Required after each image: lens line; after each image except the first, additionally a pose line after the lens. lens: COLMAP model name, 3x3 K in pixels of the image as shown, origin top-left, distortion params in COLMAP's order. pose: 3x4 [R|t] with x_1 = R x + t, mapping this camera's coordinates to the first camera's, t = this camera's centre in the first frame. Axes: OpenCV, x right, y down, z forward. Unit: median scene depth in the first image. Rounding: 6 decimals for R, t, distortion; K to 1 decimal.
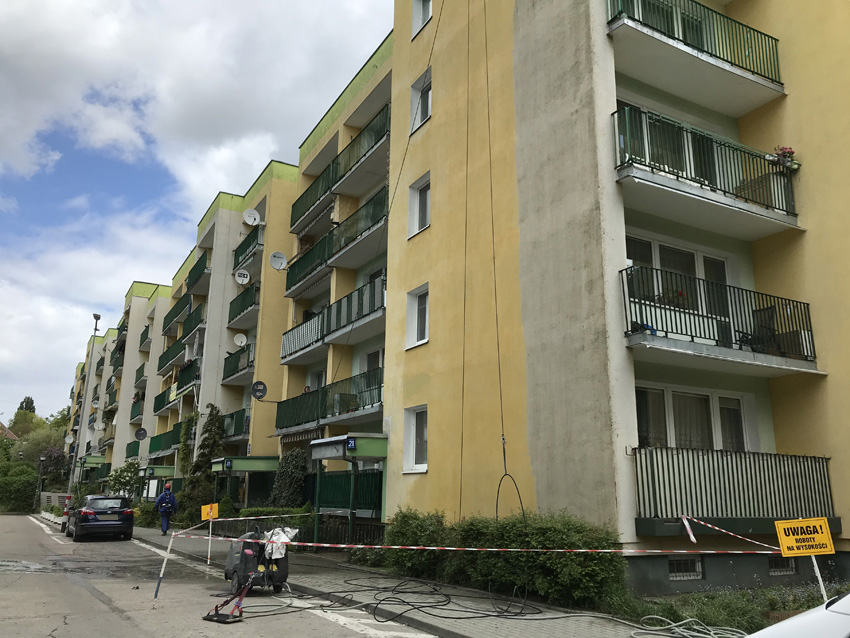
lens RADIAL K [[697.4, 0, 420.2], [0, 697.4, 317.8], [0, 0, 1]] dist [0.034693, -0.042433]
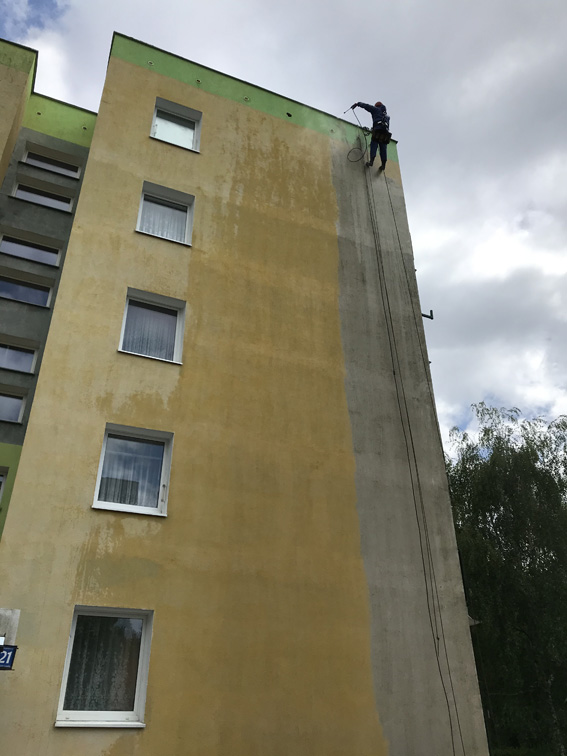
lens RADIAL K [[620.2, 0, 284.8], [0, 620.2, 373.6], [0, 0, 1]] dist [0.034693, -0.042433]
pose [[0.097125, 0.497452, 0.862037, -0.738239], [-0.237833, 0.852640, -0.465232, 0.220225], [-0.966438, -0.159835, 0.201123, 0.990446]]
